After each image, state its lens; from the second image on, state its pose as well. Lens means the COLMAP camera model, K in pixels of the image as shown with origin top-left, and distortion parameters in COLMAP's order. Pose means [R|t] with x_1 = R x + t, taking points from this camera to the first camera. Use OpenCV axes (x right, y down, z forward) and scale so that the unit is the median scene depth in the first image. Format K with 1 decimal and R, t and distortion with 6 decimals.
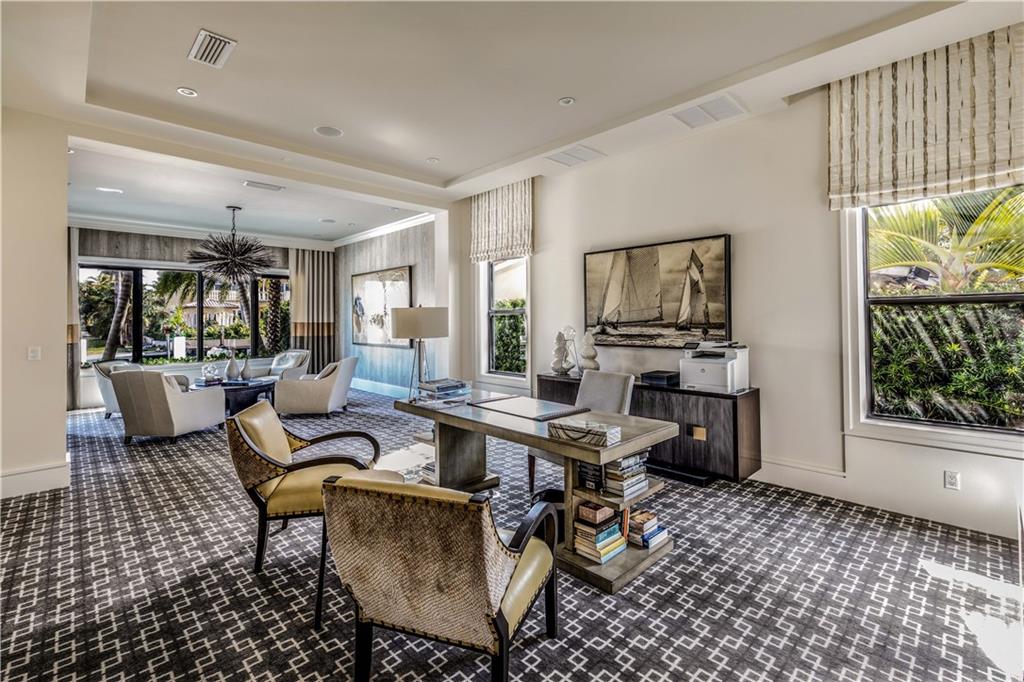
lens RADIAL K [[494.4, 0, 506.6], [0, 494.4, 317.9], [0, 0, 1]] dist [-0.001810, -0.000113]
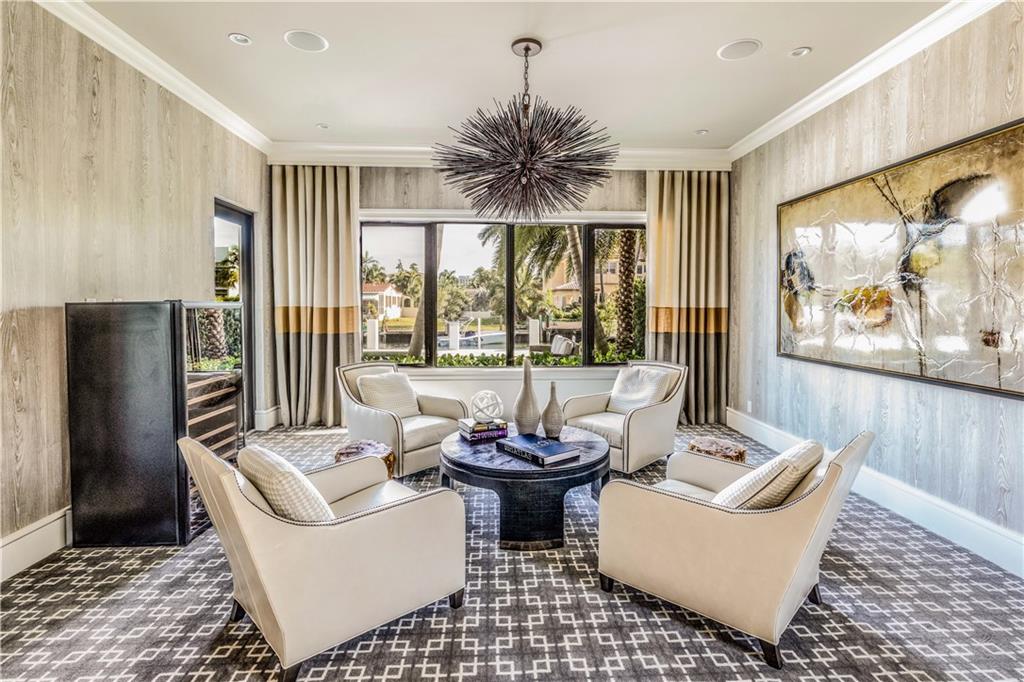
lens RADIAL K [[494.4, 0, 506.6], [0, 494.4, 317.9], [0, 0, 1]] dist [-0.001810, -0.000113]
pose [[0.771102, 0.026228, -0.636171, -0.206245], [-0.003924, 0.999328, 0.036444, 0.002136], [0.636699, -0.025606, 0.770687, 0.470795]]
